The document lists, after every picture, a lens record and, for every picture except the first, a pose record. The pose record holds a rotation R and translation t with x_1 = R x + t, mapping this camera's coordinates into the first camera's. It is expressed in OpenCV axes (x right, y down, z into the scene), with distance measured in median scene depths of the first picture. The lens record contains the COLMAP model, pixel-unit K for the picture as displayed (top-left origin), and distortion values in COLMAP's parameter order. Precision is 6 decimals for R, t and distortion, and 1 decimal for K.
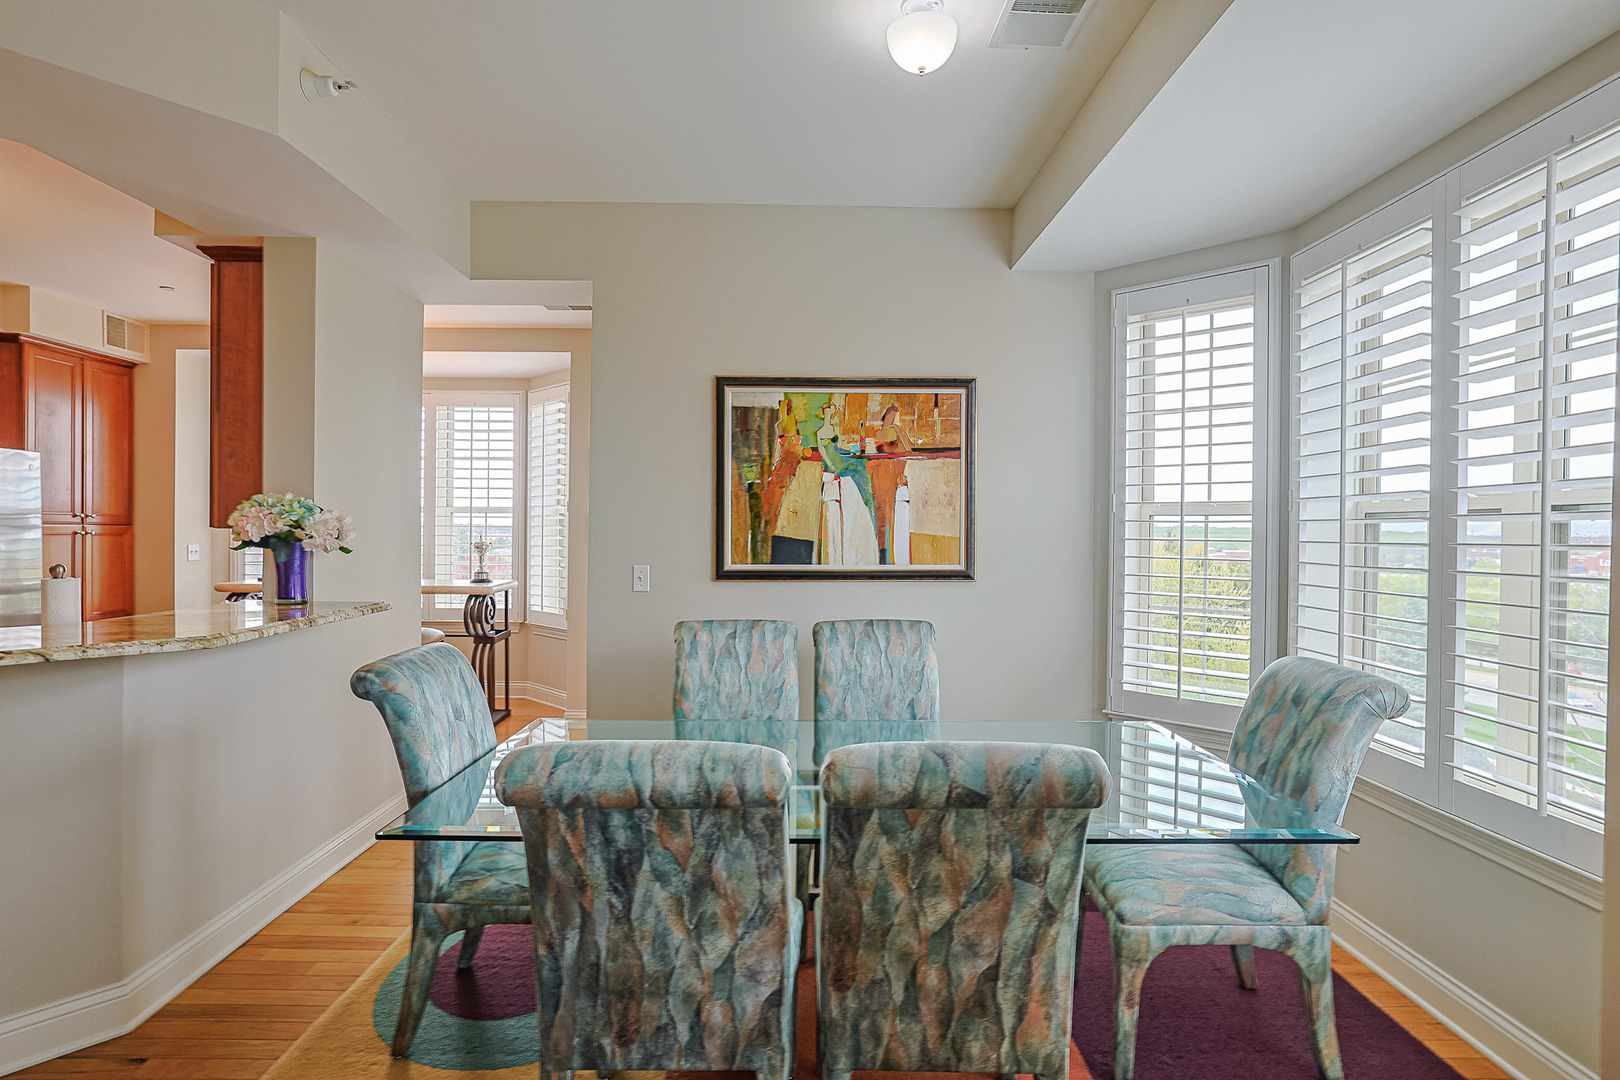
lens RADIAL K [[798.5, 0, 803.7], [0, 798.5, 544.2], [0, 0, 1]] dist [0.000321, 0.000091]
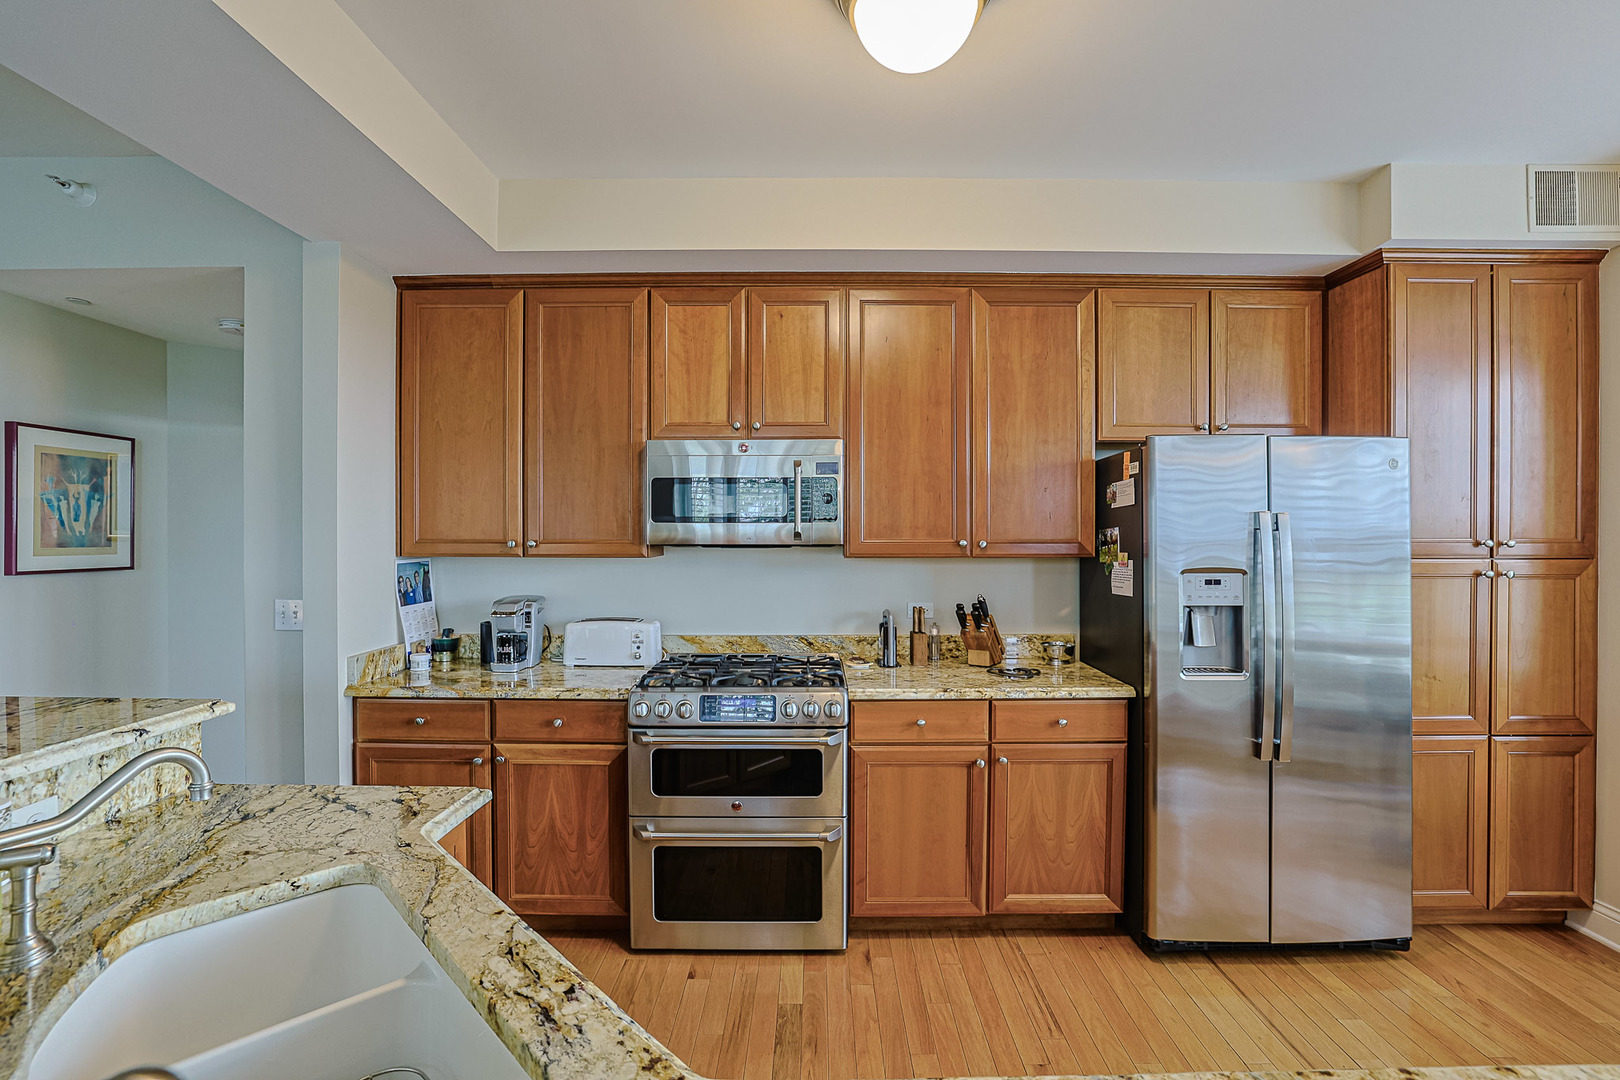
lens RADIAL K [[721.2, 0, 815.3], [0, 721.2, 545.4], [0, 0, 1]] dist [-0.001049, 0.000367]
pose [[0.010017, -0.002185, -0.999947, -0.399295], [-0.014253, 0.999896, -0.002327, -0.026621], [0.999848, 0.014275, 0.009985, 0.519979]]
